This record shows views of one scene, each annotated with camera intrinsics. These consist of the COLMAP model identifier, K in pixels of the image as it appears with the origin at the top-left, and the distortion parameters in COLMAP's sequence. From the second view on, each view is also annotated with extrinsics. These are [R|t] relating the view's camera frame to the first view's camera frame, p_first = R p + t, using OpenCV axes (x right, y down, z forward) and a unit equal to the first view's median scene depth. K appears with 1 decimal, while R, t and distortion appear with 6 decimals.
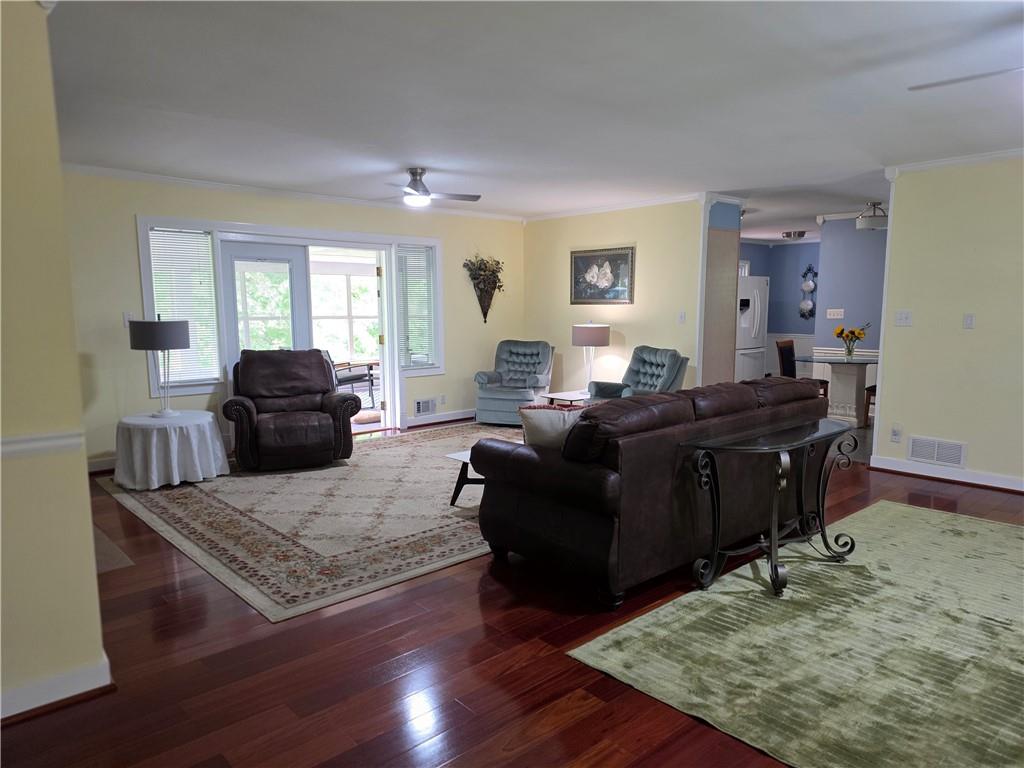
lens RADIAL K [[685.6, 0, 517.8], [0, 685.6, 403.5], [0, 0, 1]] dist [0.075730, -0.001370]
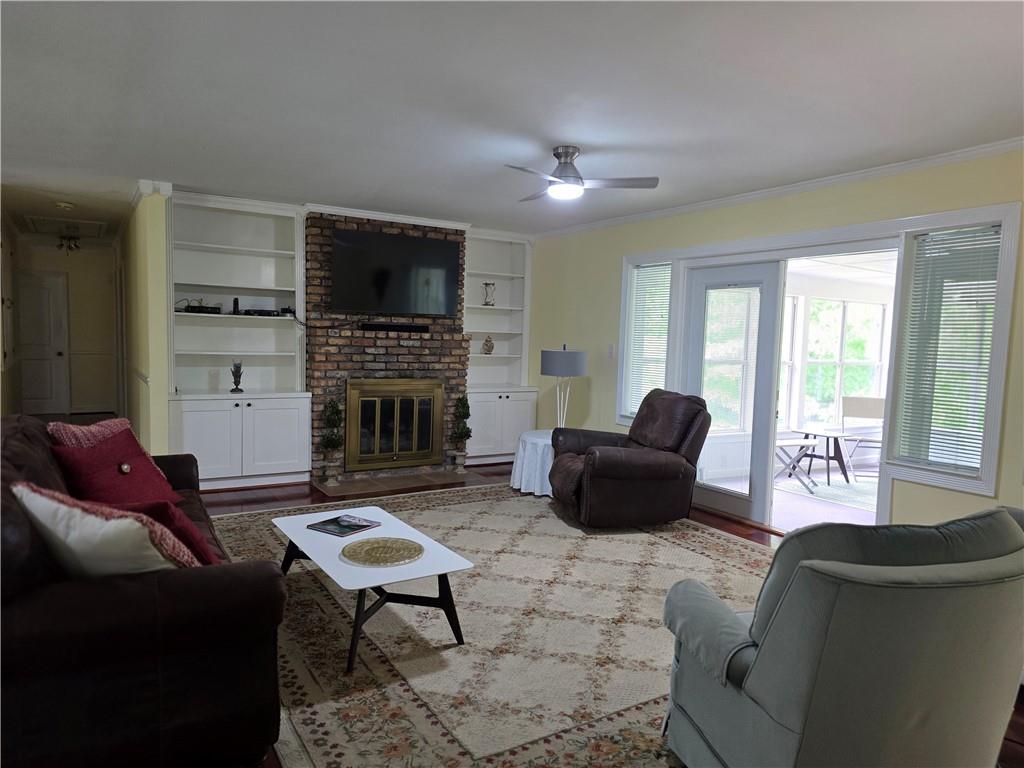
lens RADIAL K [[685.6, 0, 517.8], [0, 685.6, 403.5], [0, 0, 1]] dist [0.075730, -0.001370]
pose [[-0.187802, 0.095053, -0.977597, 0.529642], [-0.165421, 0.978028, 0.126873, -0.145194], [0.968177, 0.185543, -0.167952, 0.996307]]
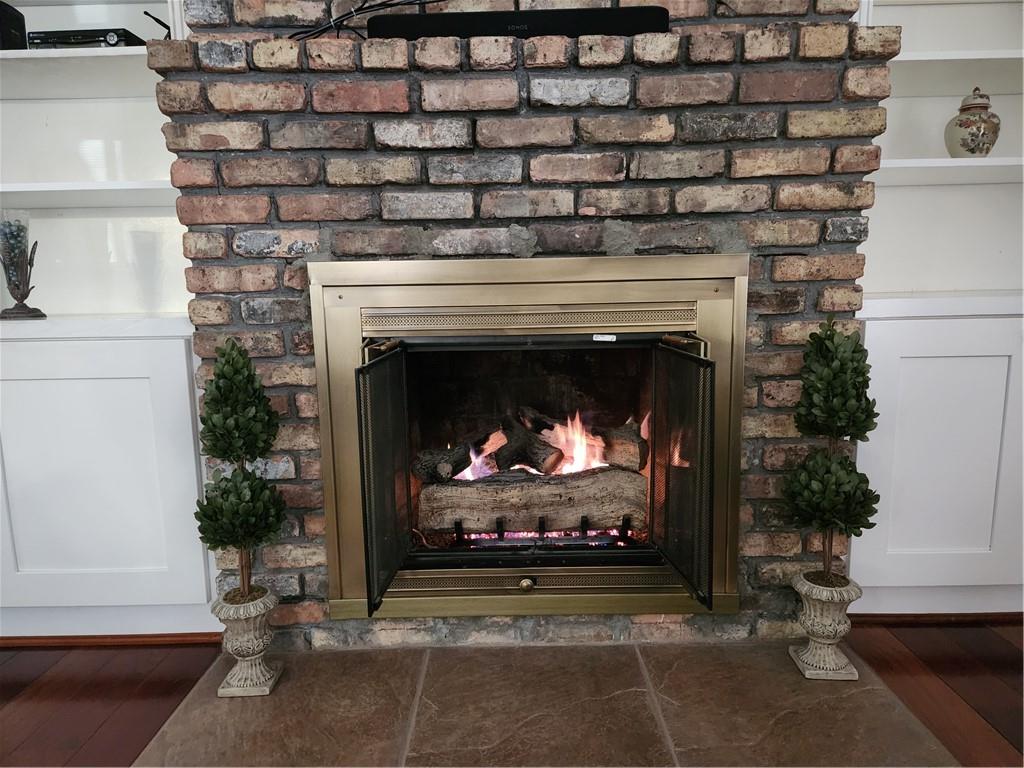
lens RADIAL K [[647.0, 0, 512.0], [0, 647.0, 384.0], [0, 0, 1]] dist [0.048646, -0.000916]
pose [[-0.682260, 0.121962, -0.720865, -0.297250], [-0.080067, 0.967593, 0.239484, -0.028757], [0.726712, 0.221108, -0.650385, 0.790375]]
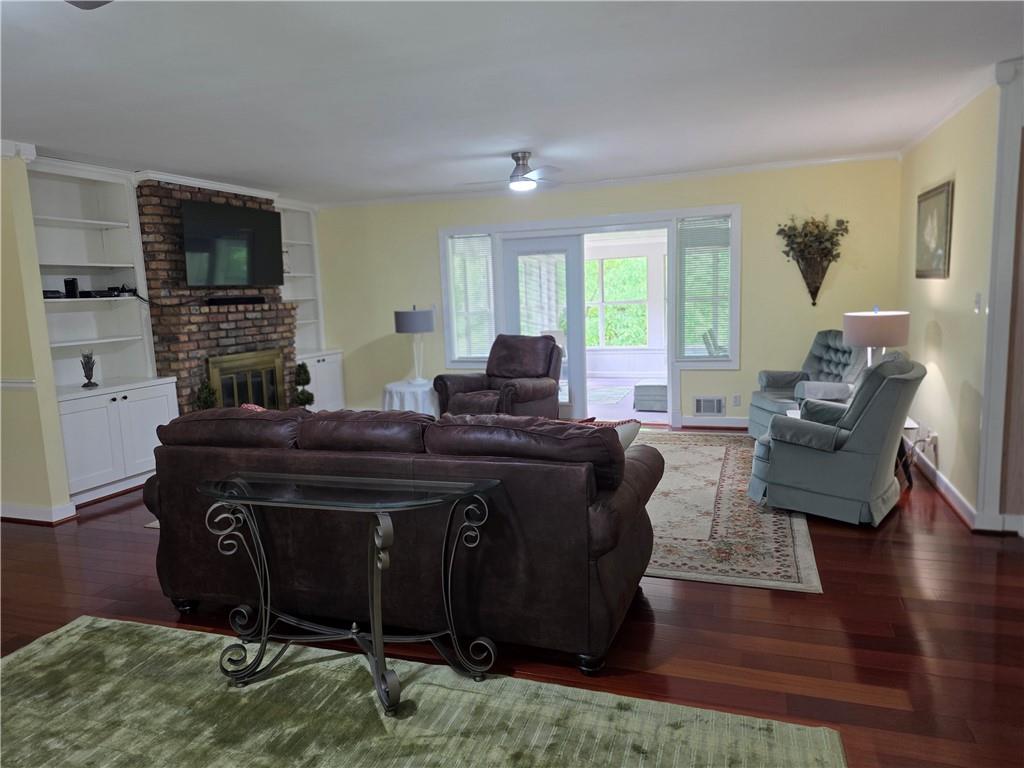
lens RADIAL K [[698.9, 0, 512.0], [0, 698.9, 384.0], [0, 0, 1]] dist [0.062025, -0.001191]
pose [[0.471610, 0.105146, -0.875516, 0.653488], [-0.087211, 0.993560, 0.072345, -0.082250], [0.877484, 0.042236, 0.477743, 0.475657]]
